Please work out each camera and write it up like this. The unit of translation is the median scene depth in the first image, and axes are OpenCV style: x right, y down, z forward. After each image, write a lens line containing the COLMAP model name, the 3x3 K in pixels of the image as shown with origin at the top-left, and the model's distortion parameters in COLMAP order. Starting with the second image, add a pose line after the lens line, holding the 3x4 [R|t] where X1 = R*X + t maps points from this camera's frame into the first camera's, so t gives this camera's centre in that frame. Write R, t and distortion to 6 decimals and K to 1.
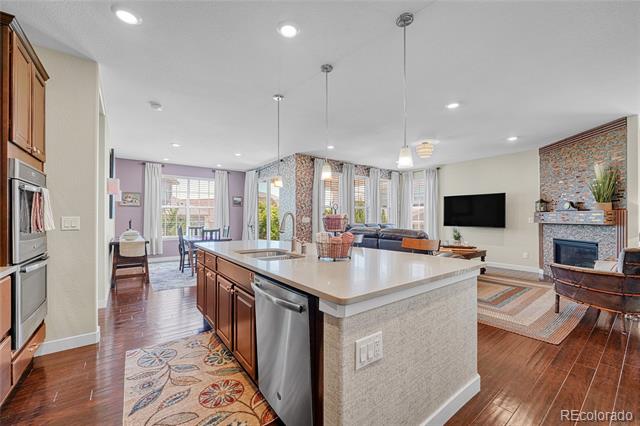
lens RADIAL K [[256.8, 0, 310.3], [0, 256.8, 217.0], [0, 0, 1]] dist [-0.006859, 0.001278]
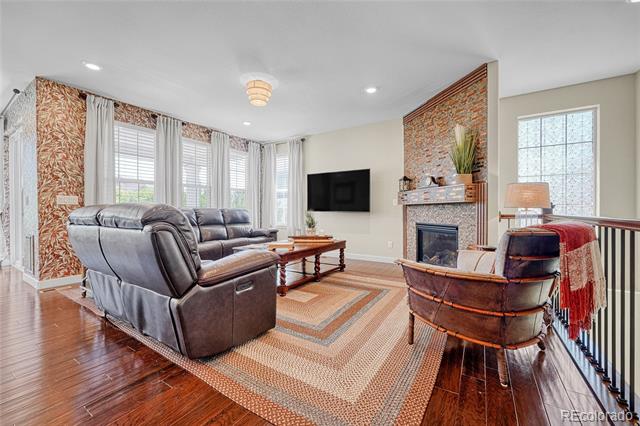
lens RADIAL K [[256.8, 0, 310.6], [0, 256.8, 213.2], [0, 0, 1]] dist [-0.006859, 0.001278]
pose [[0.941128, -0.007387, 0.337969, 0.380636], [0.004041, 0.999936, 0.010601, 0.046453], [-0.338025, -0.008612, 0.941098, 0.362450]]
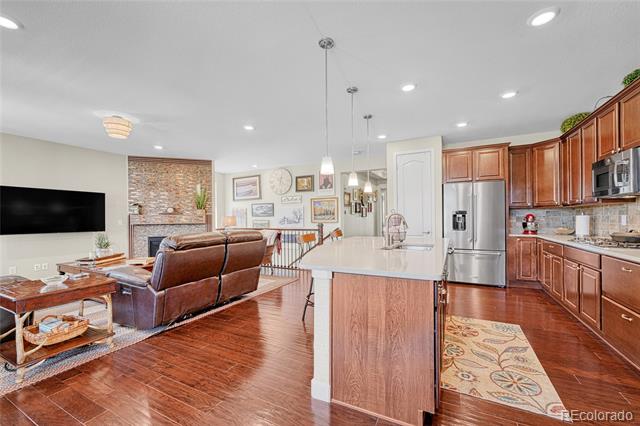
lens RADIAL K [[256.8, 0, 324.8], [0, 256.8, 218.4], [0, 0, 1]] dist [-0.006859, 0.001278]
pose [[-0.461056, 0.000838, 0.887371, -0.484761], [0.011361, 0.999923, 0.004959, 0.001964], [-0.887298, 0.012368, -0.461030, 0.889156]]
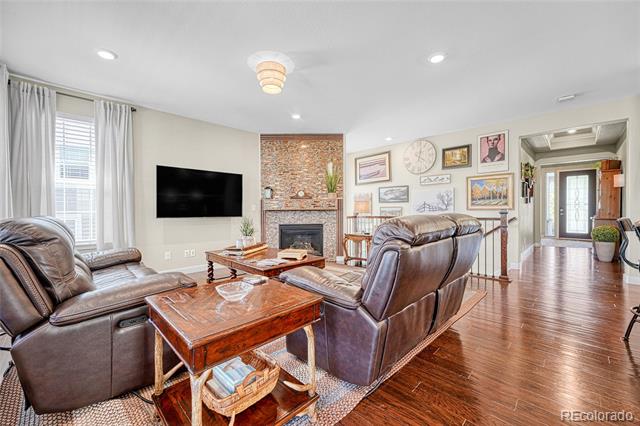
lens RADIAL K [[256.8, 0, 310.5], [0, 256.8, 211.9], [0, 0, 1]] dist [-0.006859, 0.001278]
pose [[-0.116773, -0.005911, 0.993141, -0.098010], [0.010760, 0.999916, 0.007217, 0.029017], [-0.993100, 0.011529, -0.116699, 1.073599]]
